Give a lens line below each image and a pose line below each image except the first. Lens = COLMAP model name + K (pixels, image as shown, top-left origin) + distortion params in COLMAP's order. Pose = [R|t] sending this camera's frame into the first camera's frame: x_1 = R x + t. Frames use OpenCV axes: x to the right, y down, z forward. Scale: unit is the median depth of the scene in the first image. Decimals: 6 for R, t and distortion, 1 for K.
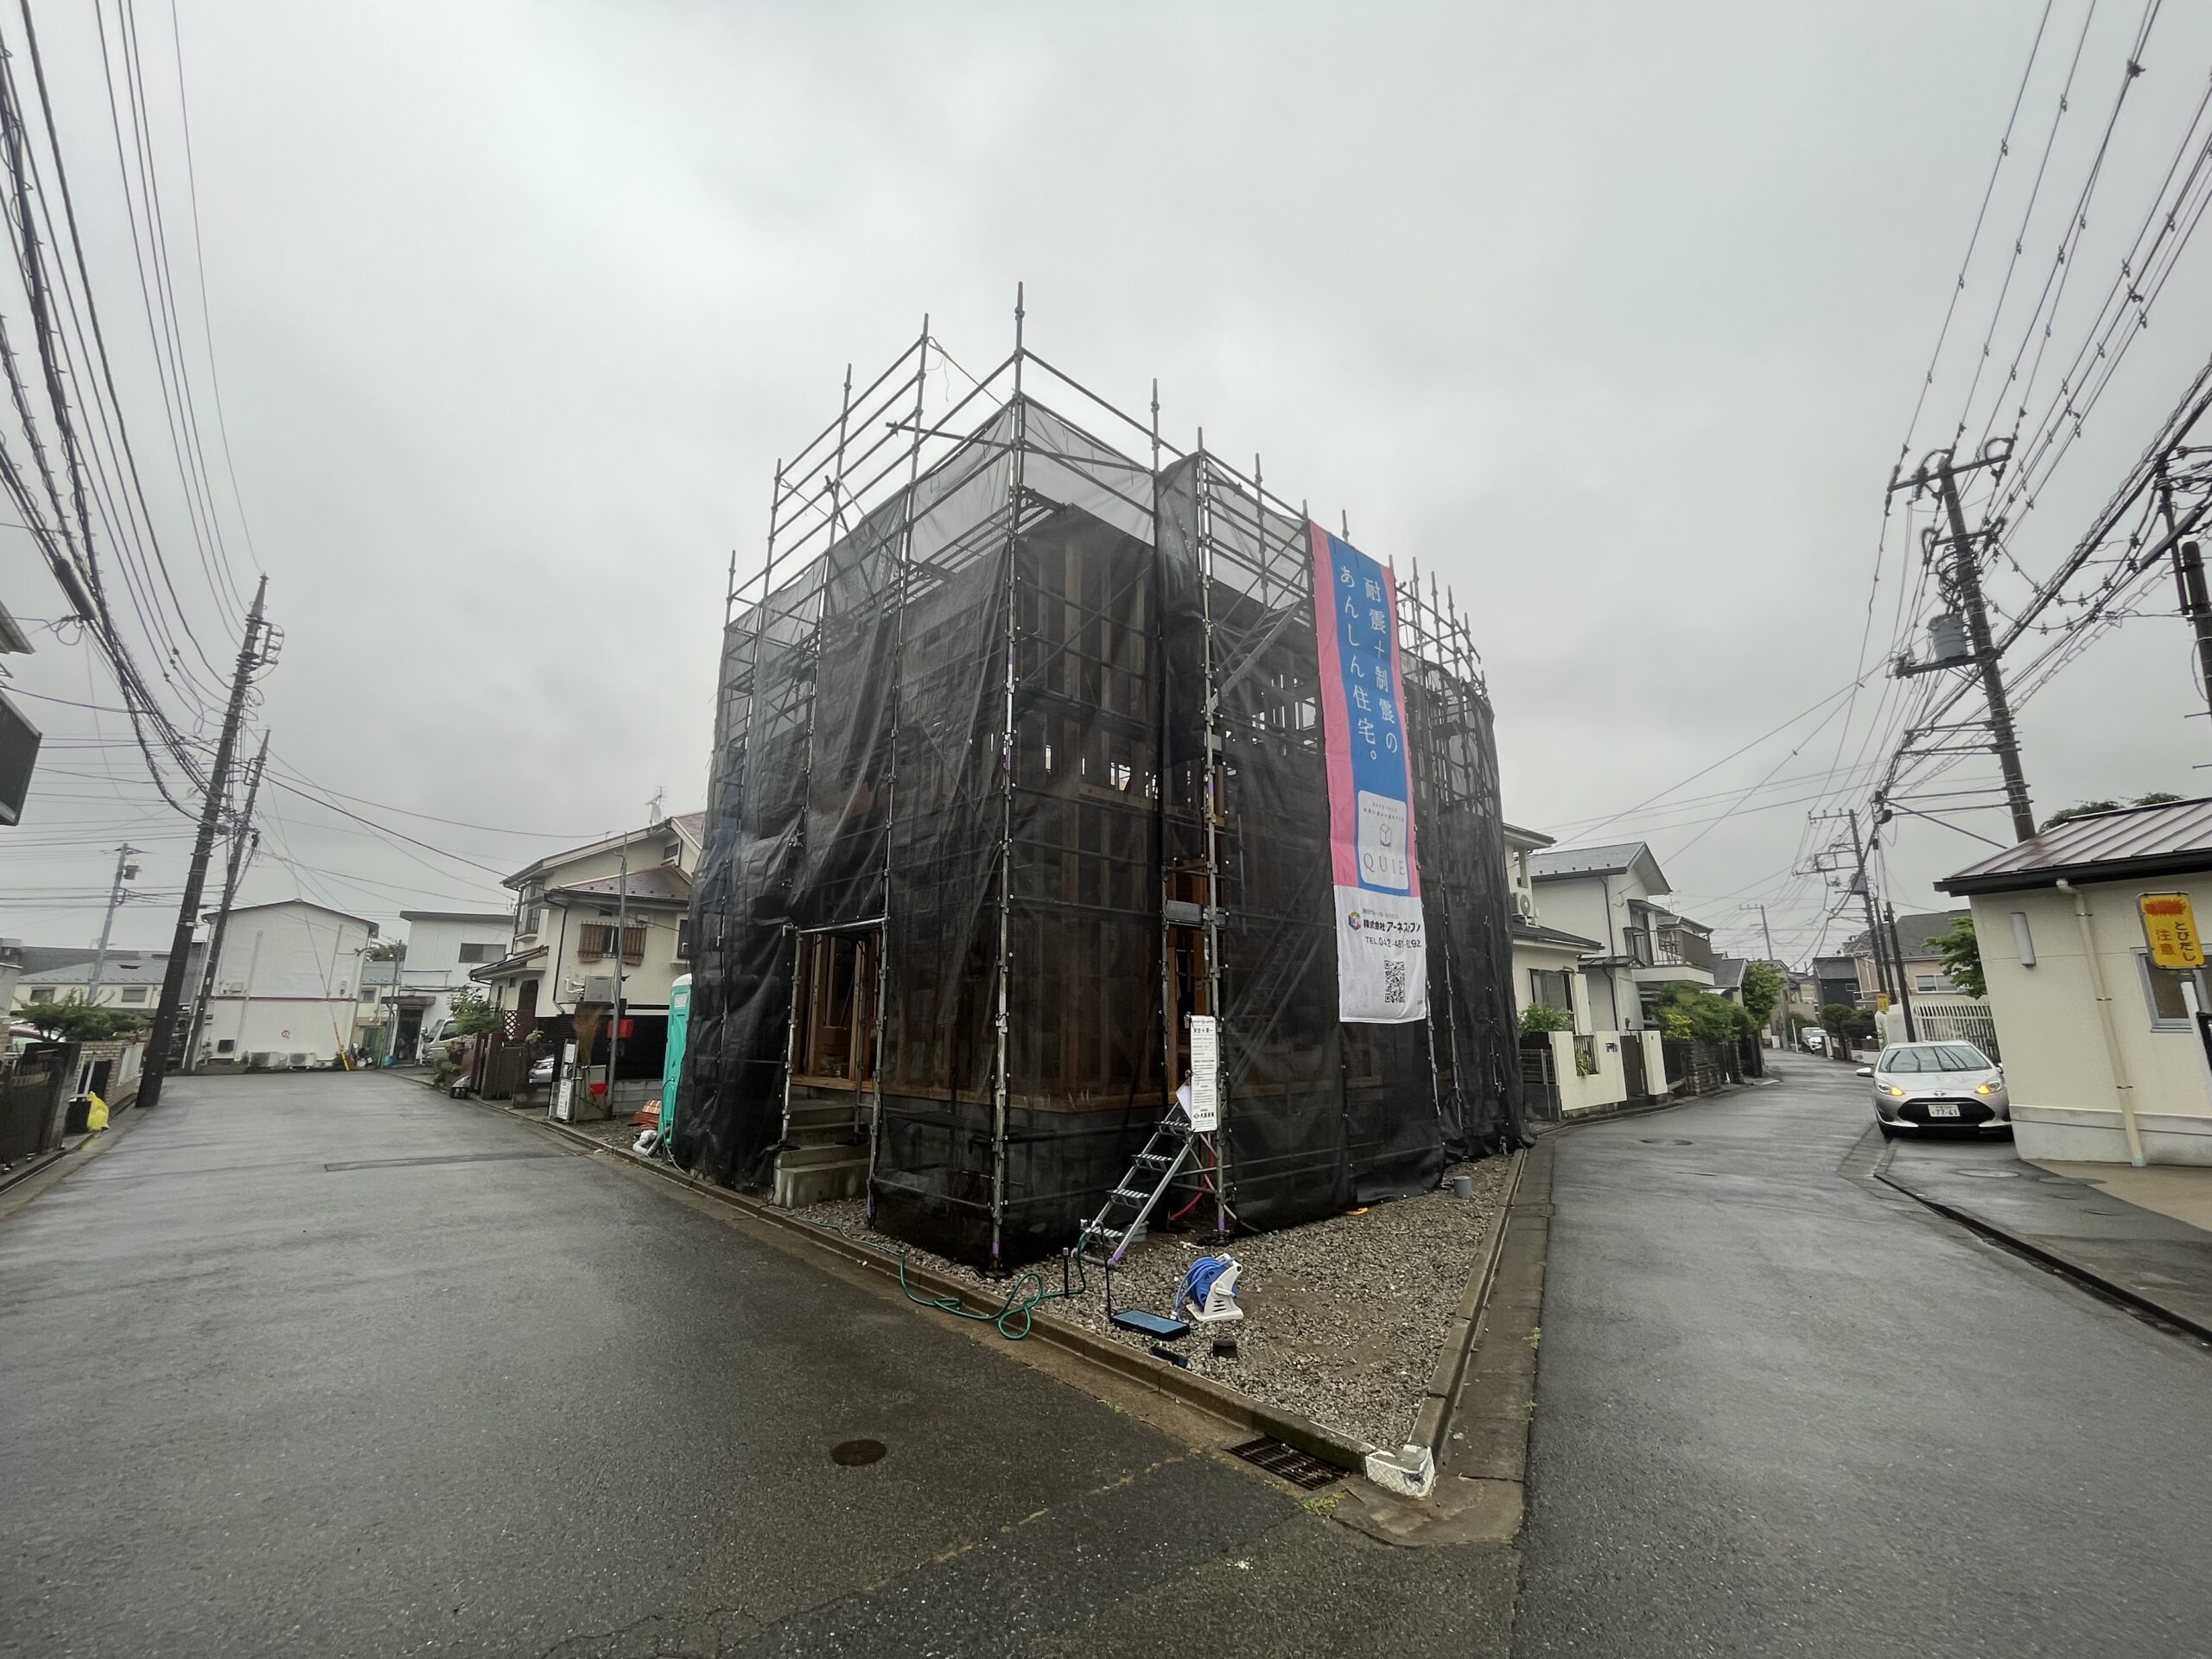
lens RADIAL K [[901.2, 0, 1103.1], [0, 901.2, 822.8], [0, 0, 1]] dist [-0.002056, -0.000209]
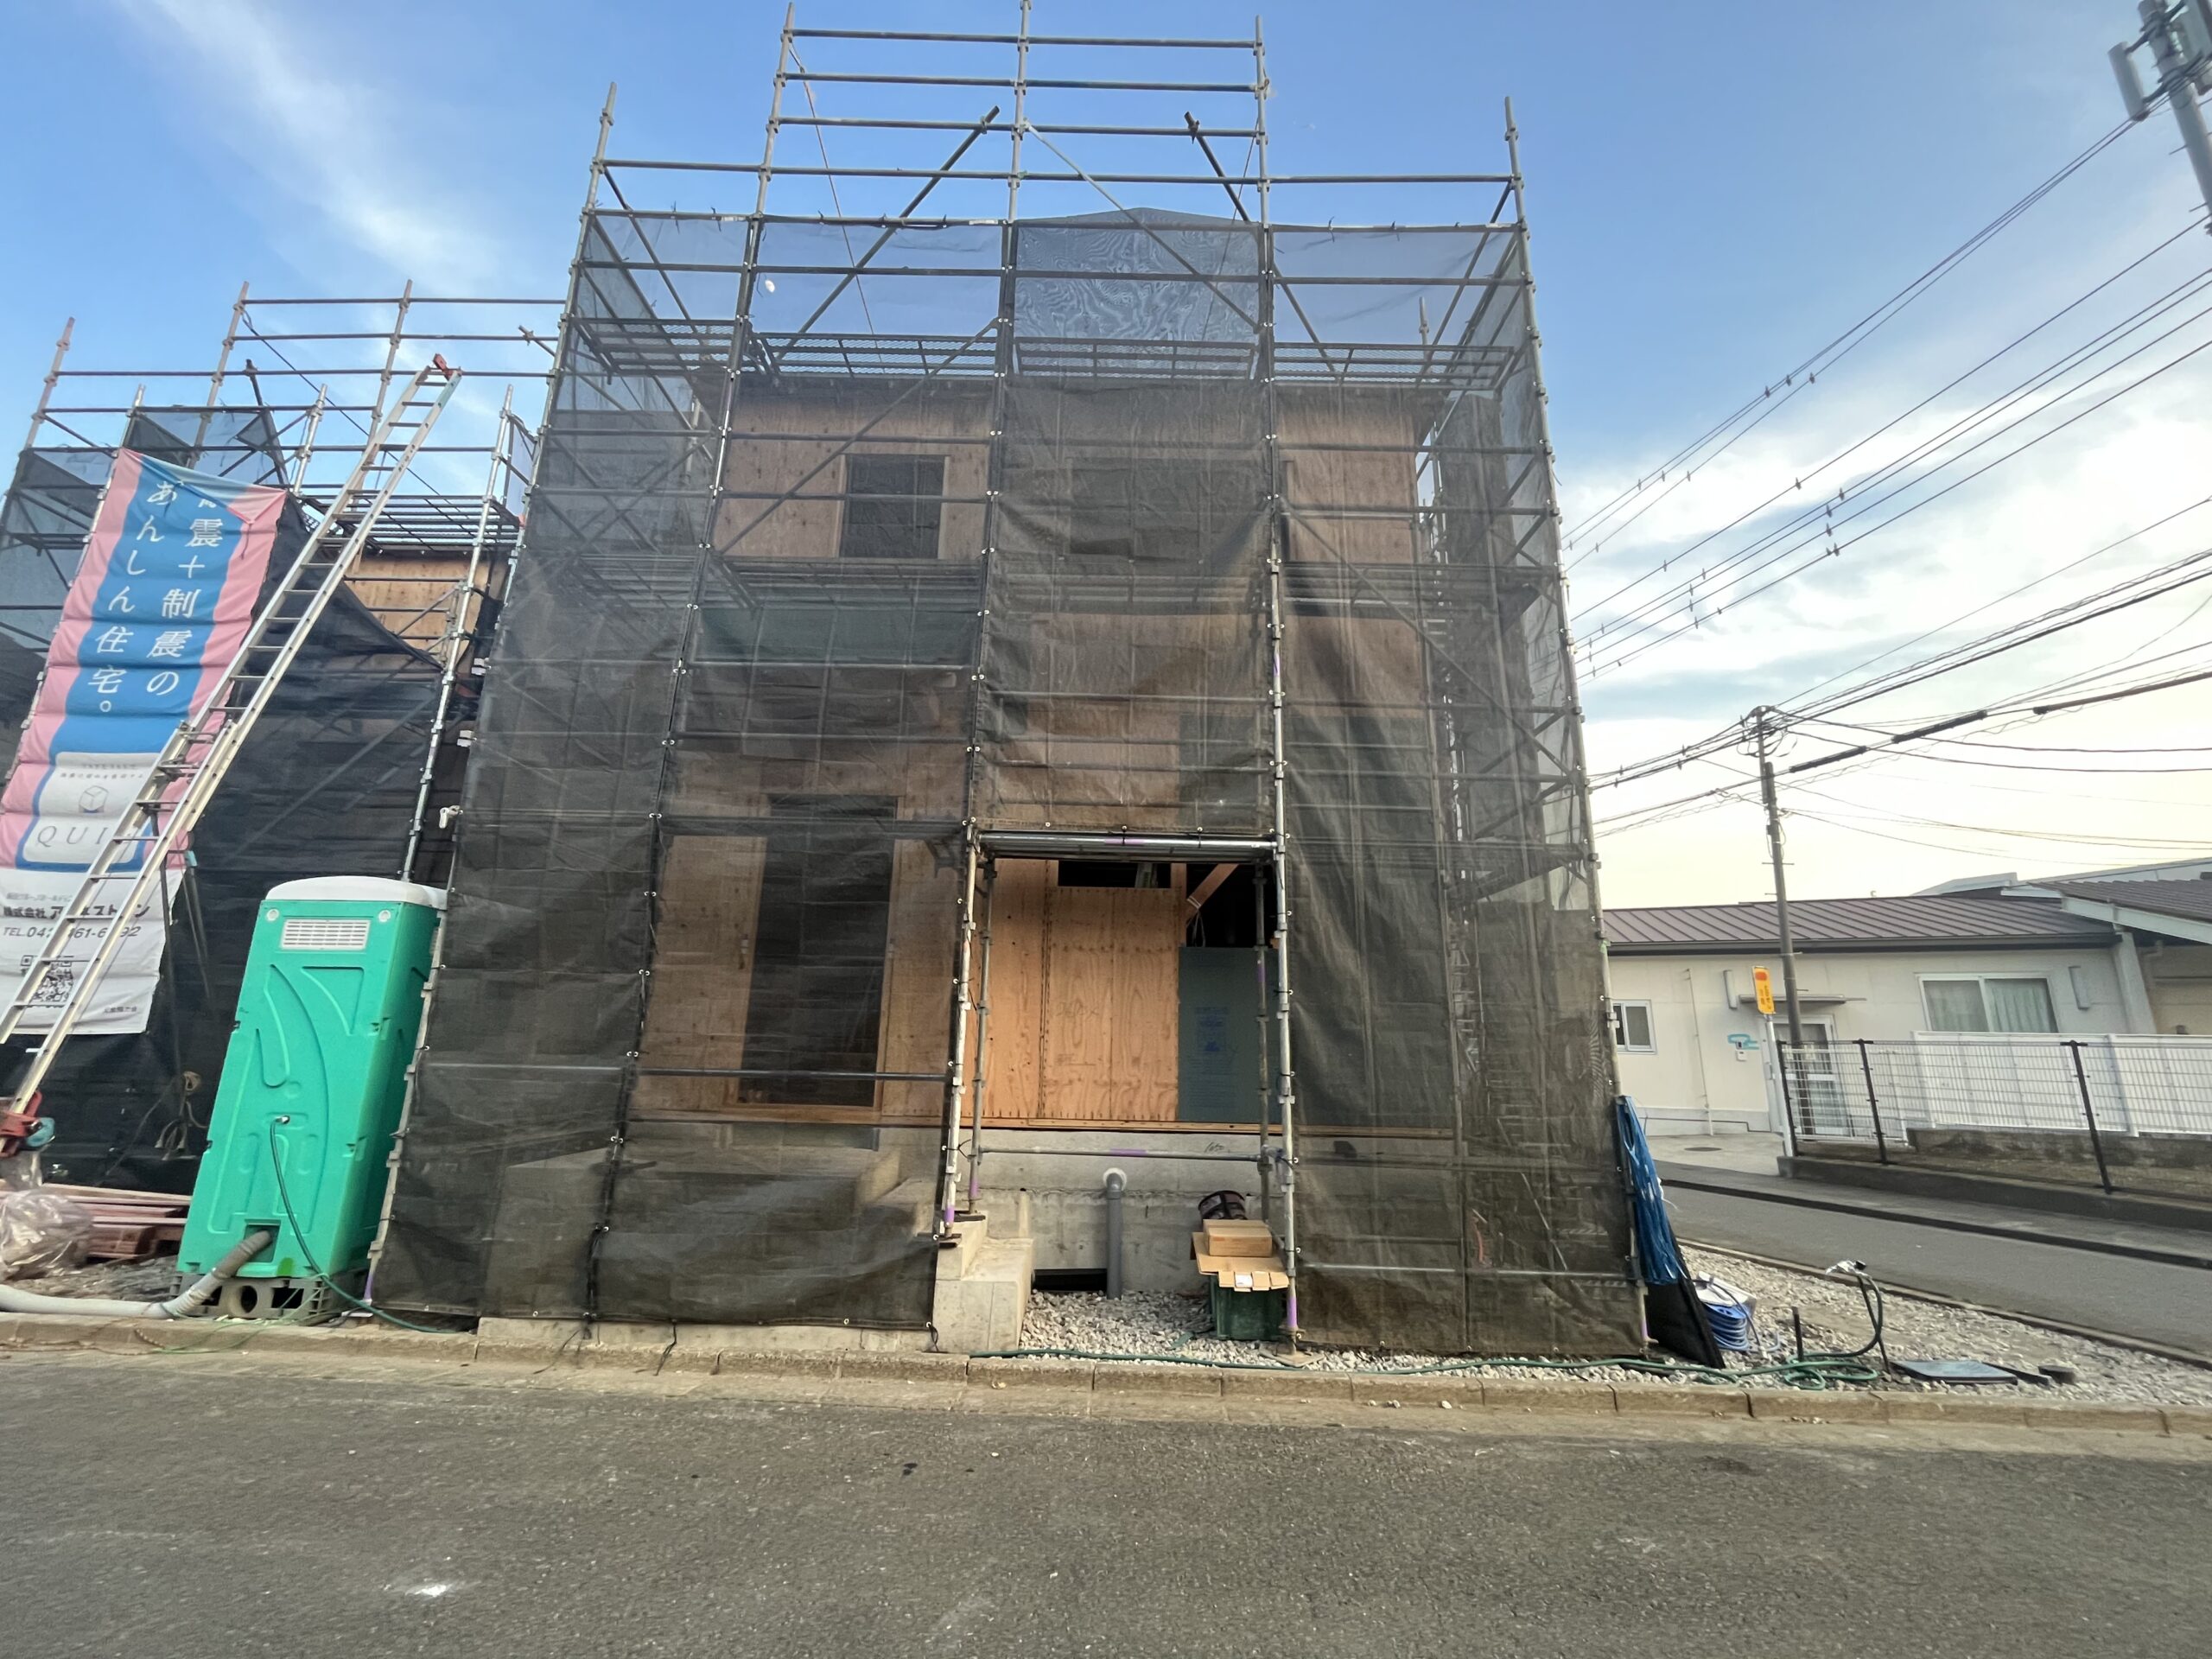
lens RADIAL K [[897.1, 0, 1099.7], [0, 897.1, 823.7], [0, 0, 1]] dist [-0.001503, -0.000837]
pose [[0.686823, 0.193294, 0.700651, -0.370988], [-0.179805, 0.979212, -0.093886, 0.083818], [-0.704234, -0.061497, 0.707300, 0.308749]]
